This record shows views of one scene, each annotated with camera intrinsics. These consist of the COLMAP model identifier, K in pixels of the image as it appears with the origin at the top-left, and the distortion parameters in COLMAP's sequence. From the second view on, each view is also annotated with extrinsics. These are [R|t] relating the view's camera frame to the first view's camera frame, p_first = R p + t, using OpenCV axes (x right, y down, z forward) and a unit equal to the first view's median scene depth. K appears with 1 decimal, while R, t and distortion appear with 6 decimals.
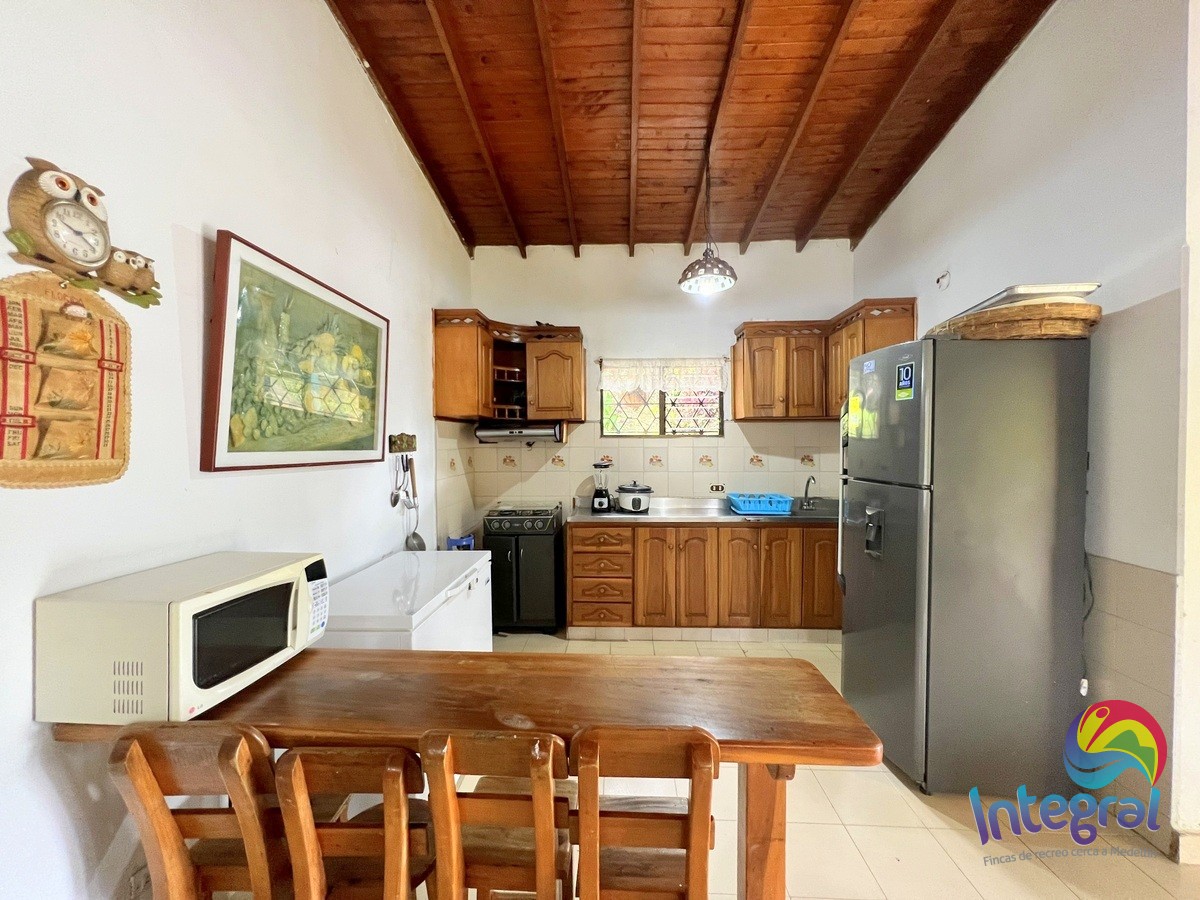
lens RADIAL K [[486.7, 0, 565.8], [0, 486.7, 447.8], [0, 0, 1]] dist [0.001066, 0.000461]
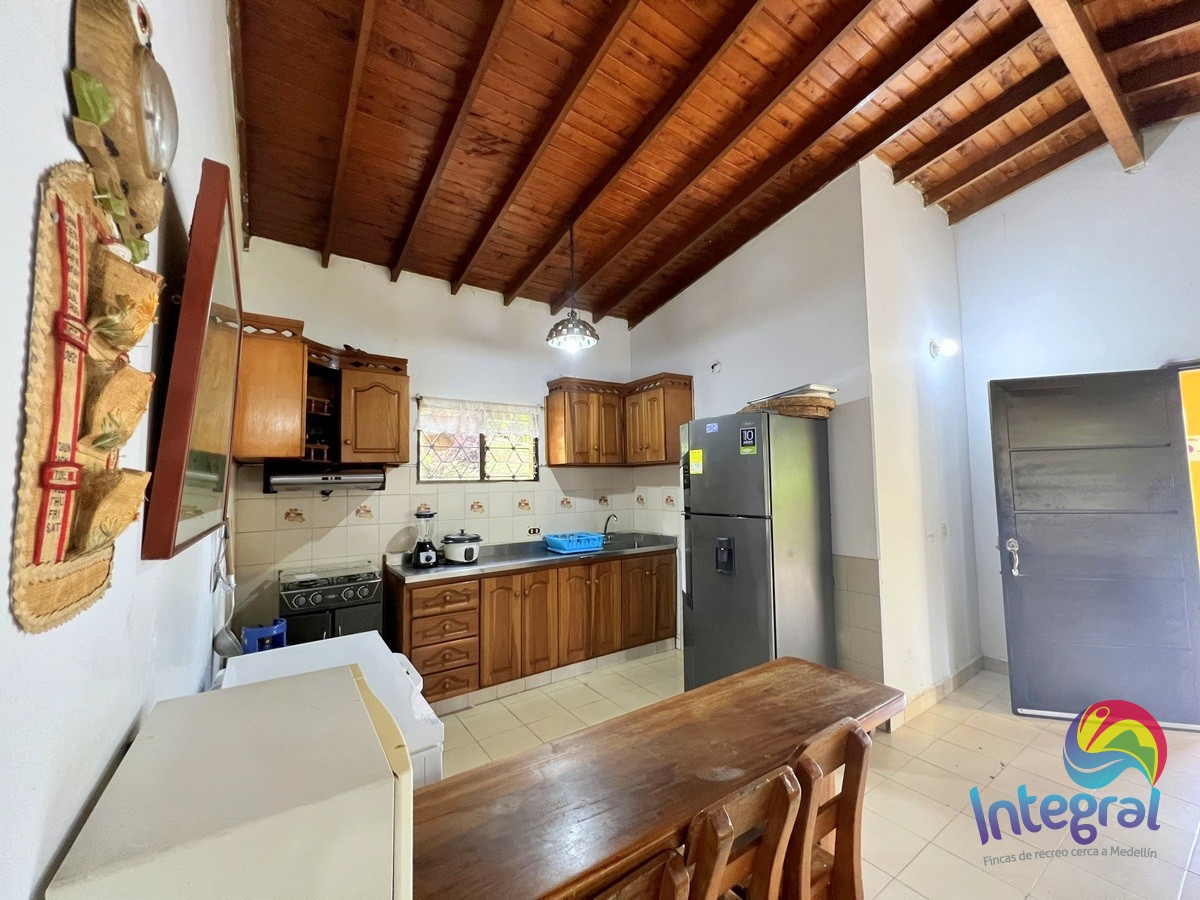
lens RADIAL K [[496.9, 0, 597.7], [0, 496.9, 446.0], [0, 0, 1]] dist [-0.000207, 0.000269]
pose [[0.785947, 0.032884, 0.617419, -0.267544], [0.022371, 0.996418, -0.081547, -0.008755], [-0.617889, 0.077904, 0.782396, 0.086963]]
